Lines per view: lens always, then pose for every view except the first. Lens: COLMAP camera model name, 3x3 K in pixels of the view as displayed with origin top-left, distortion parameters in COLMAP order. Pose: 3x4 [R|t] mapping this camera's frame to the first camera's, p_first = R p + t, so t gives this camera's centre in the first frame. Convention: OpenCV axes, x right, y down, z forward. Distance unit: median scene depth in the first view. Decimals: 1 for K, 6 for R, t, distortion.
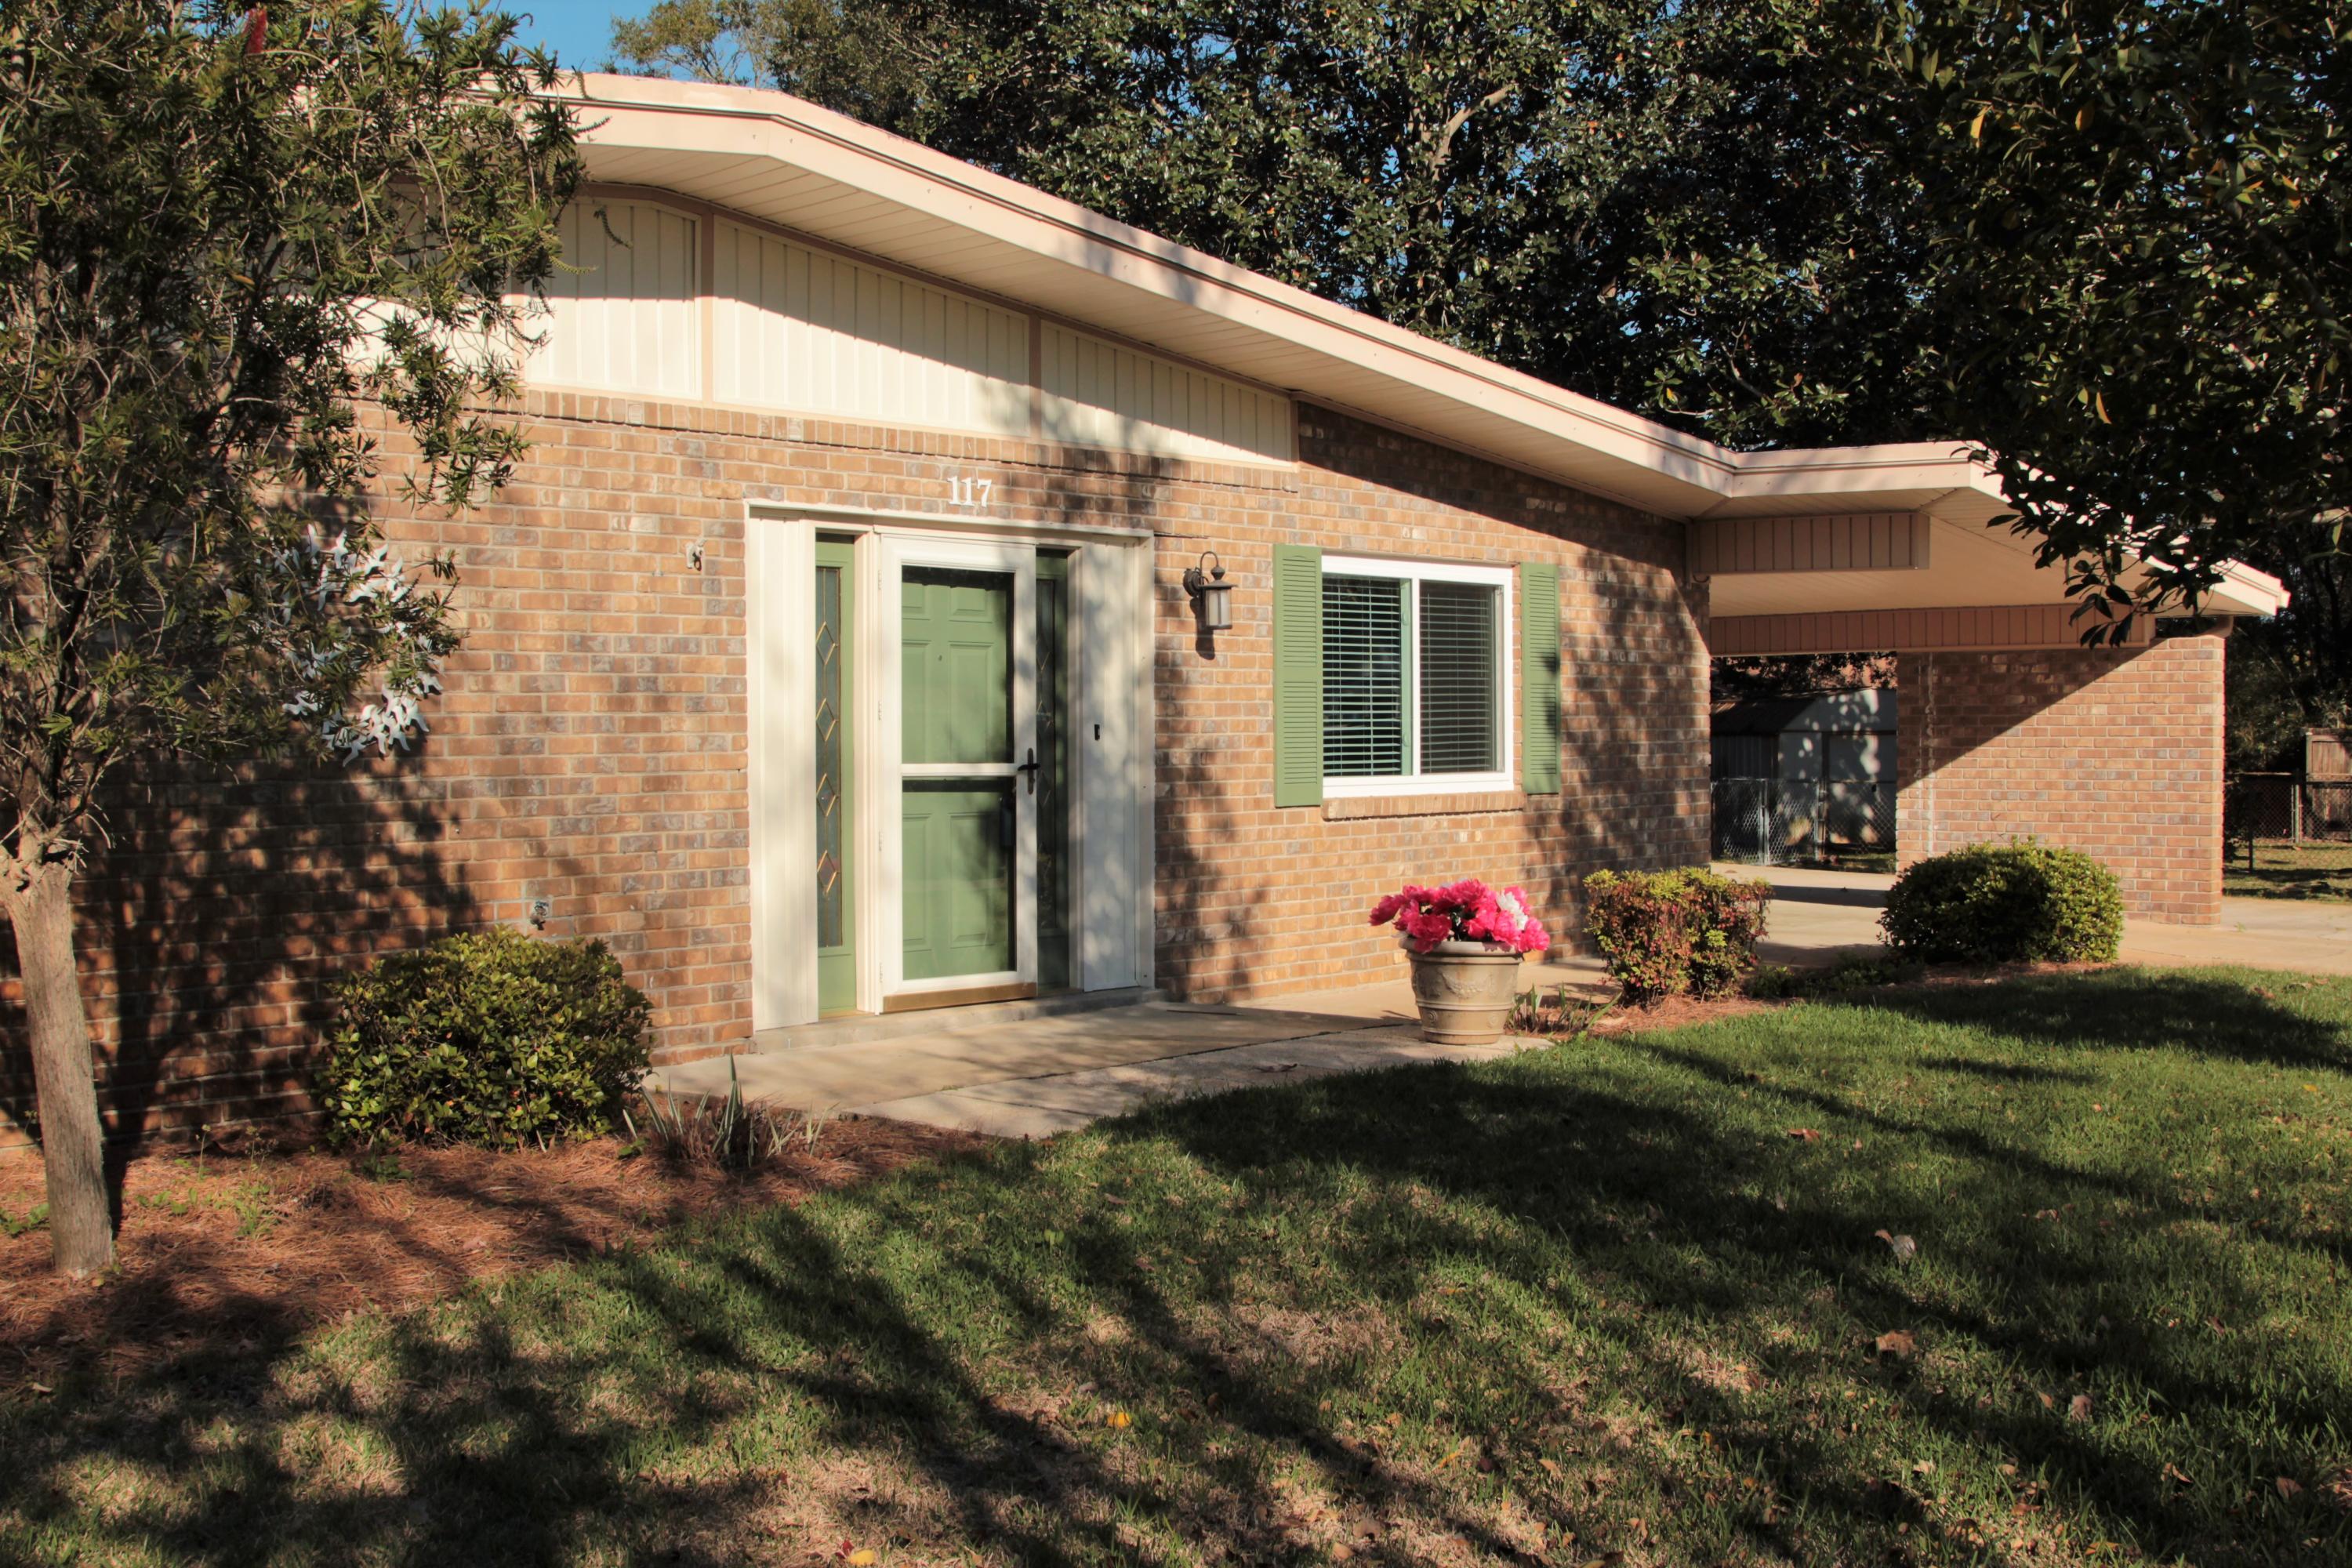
lens RADIAL K [[2606.6, 0, 1186.5], [0, 2606.6, 792.0], [0, 0, 1]] dist [-0.108790, 0.066300]
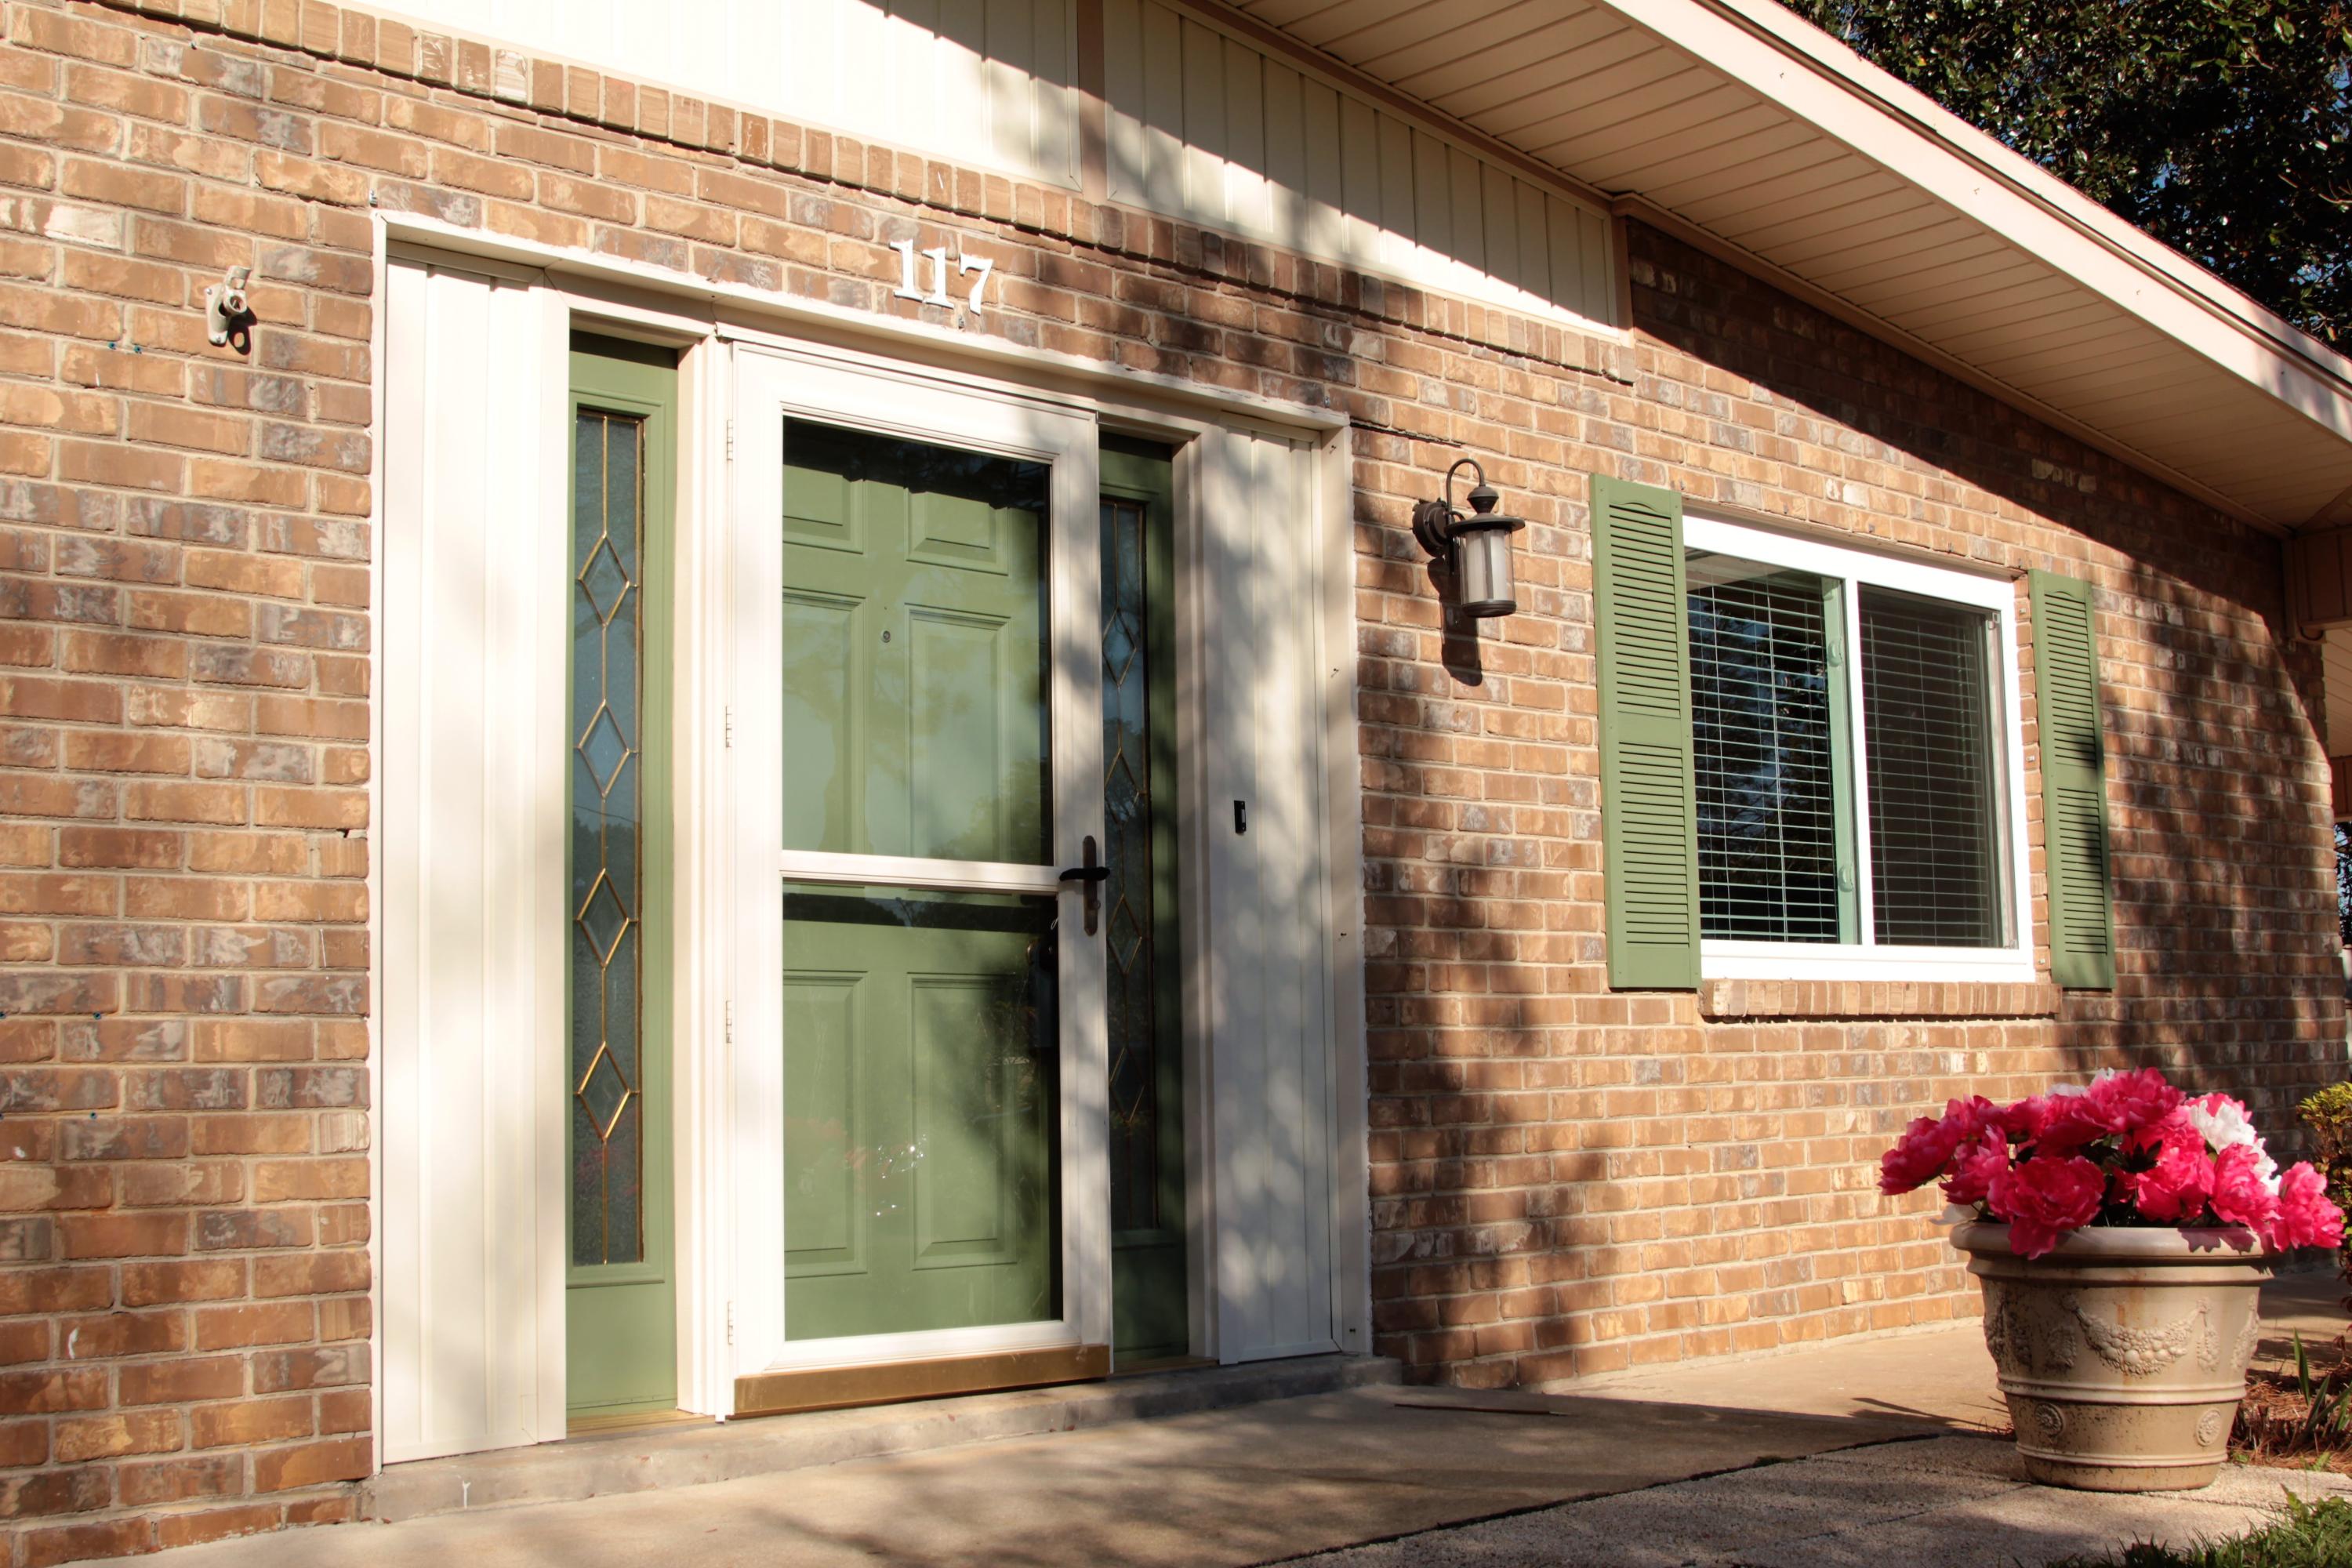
lens RADIAL K [[2695.0, 0, 1176.0], [0, 2695.0, 784.0], [0, 0, 1]] dist [-0.080236, 0.037317]
pose [[0.994351, -0.028067, -0.102364, 0.004851], [0.014123, 0.990816, -0.134477, 0.037421], [0.105198, 0.132271, 0.985615, 0.499897]]
